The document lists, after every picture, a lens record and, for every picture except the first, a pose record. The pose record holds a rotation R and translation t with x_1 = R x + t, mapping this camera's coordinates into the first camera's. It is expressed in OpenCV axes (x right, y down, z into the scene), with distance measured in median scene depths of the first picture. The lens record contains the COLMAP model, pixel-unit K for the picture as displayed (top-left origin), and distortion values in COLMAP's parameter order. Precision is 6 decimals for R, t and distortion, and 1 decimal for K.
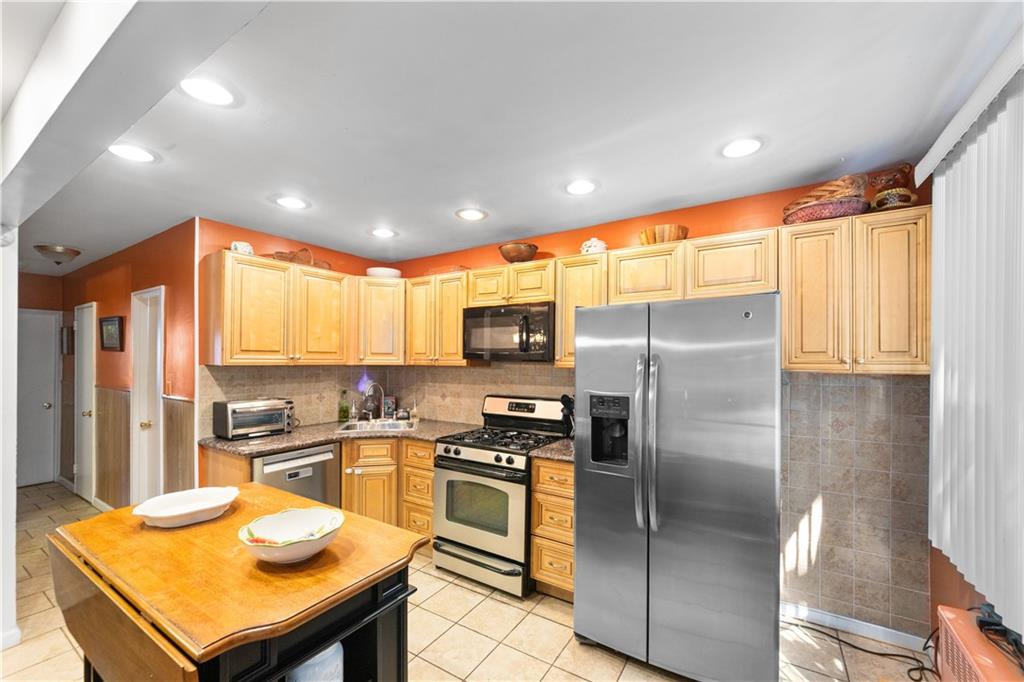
lens RADIAL K [[408.2, 0, 510.2], [0, 408.2, 351.4], [0, 0, 1]] dist [0.001127, -0.000037]
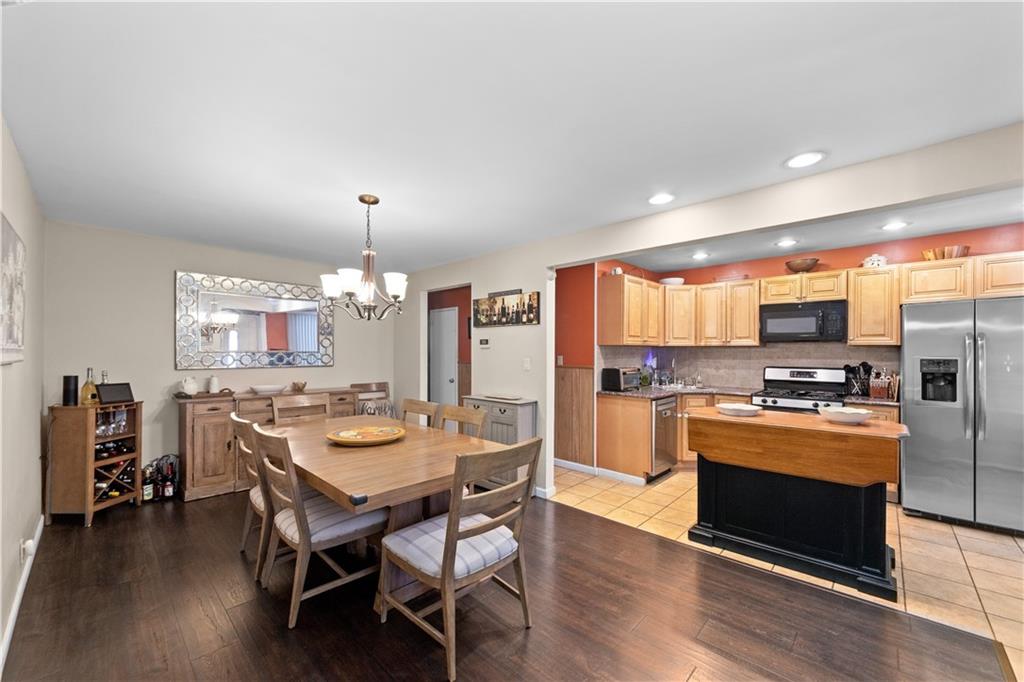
lens RADIAL K [[397.5, 0, 512.0], [0, 397.5, 341.0], [0, 0, 1]] dist [-0.002042, -0.000384]
pose [[0.983159, -0.008043, -0.182573, -0.725538], [0.007378, 0.999963, -0.004322, 0.020019], [0.182601, 0.002902, 0.983183, -0.546352]]
